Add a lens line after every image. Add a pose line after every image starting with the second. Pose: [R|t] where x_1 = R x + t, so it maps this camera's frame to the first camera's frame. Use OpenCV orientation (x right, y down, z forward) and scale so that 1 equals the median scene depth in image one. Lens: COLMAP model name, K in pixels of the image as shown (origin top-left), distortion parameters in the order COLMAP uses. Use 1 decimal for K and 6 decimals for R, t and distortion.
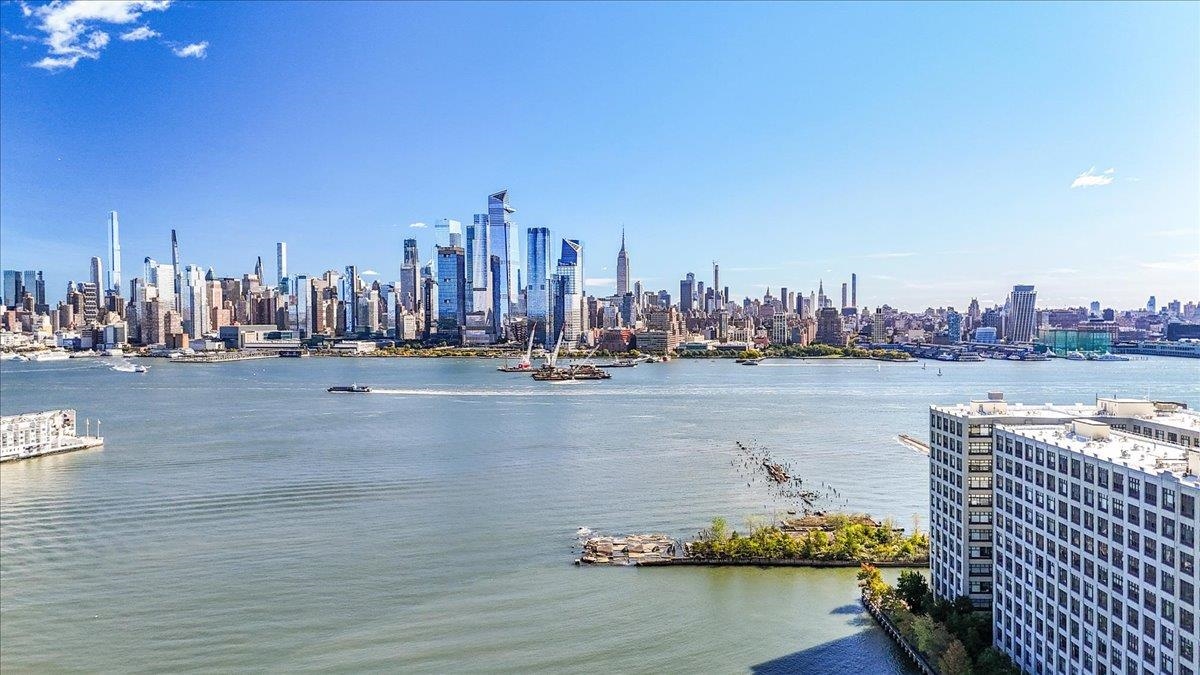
lens RADIAL K [[884.5, 0, 600.3], [0, 884.5, 336.1], [0, 0, 1]] dist [0.051336, -0.012493]
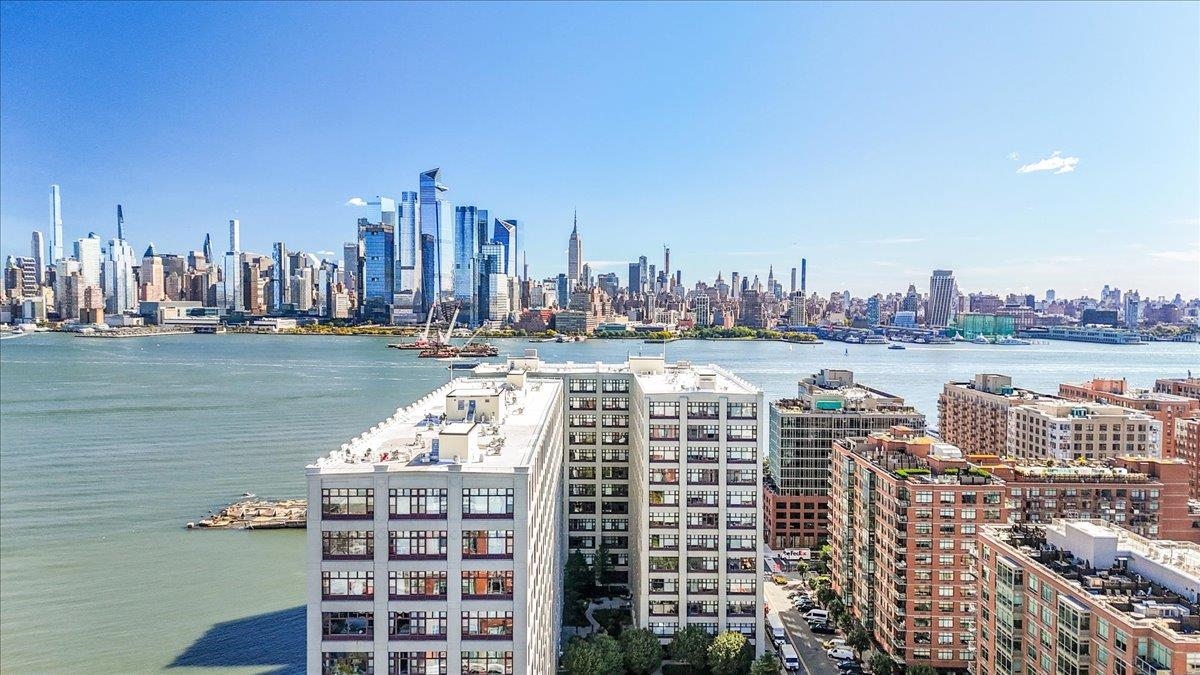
lens RADIAL K [[884.5, 0, 602.5], [0, 884.5, 339.1], [0, 0, 1]] dist [0.051336, -0.012493]
pose [[0.999777, 0.010847, 0.018128, 0.064663], [-0.011218, 0.999727, 0.020501, 0.003984], [-0.017901, -0.020699, 0.999625, 0.002263]]
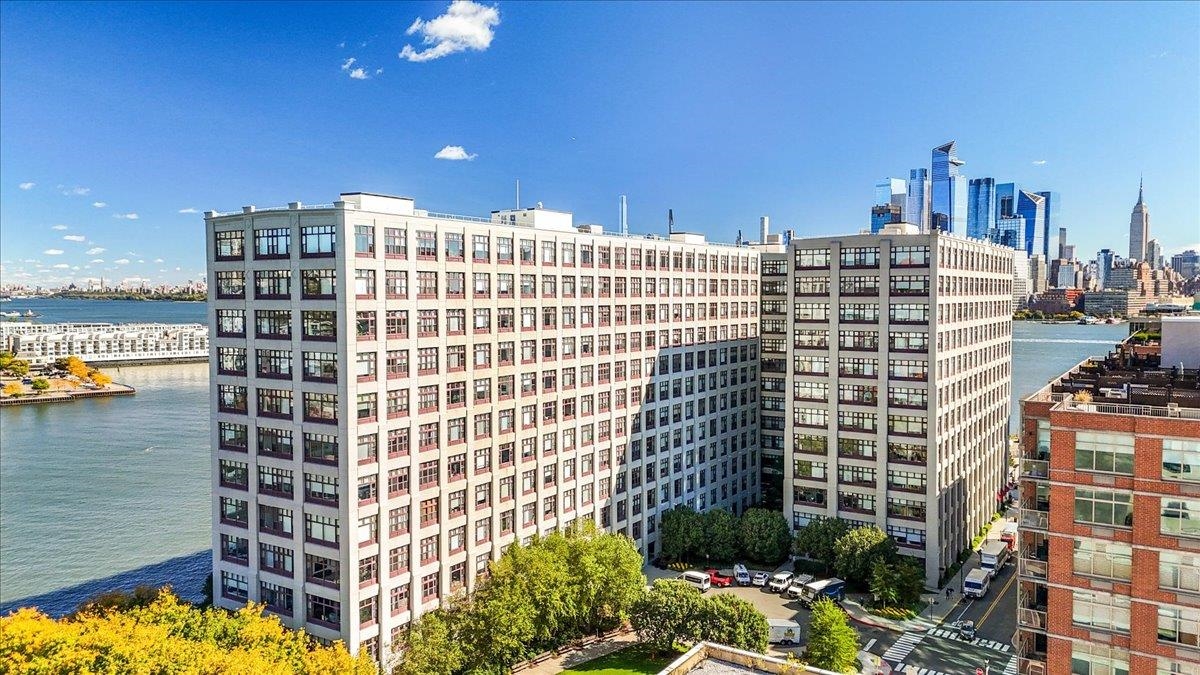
lens RADIAL K [[884.5, 0, 600.8], [0, 884.5, 342.8], [0, 0, 1]] dist [0.051336, -0.012493]
pose [[0.840661, 0.033538, -0.540523, 0.099631], [-0.016688, 0.999211, 0.036044, 0.018101], [0.541305, -0.021281, 0.840557, 0.019416]]
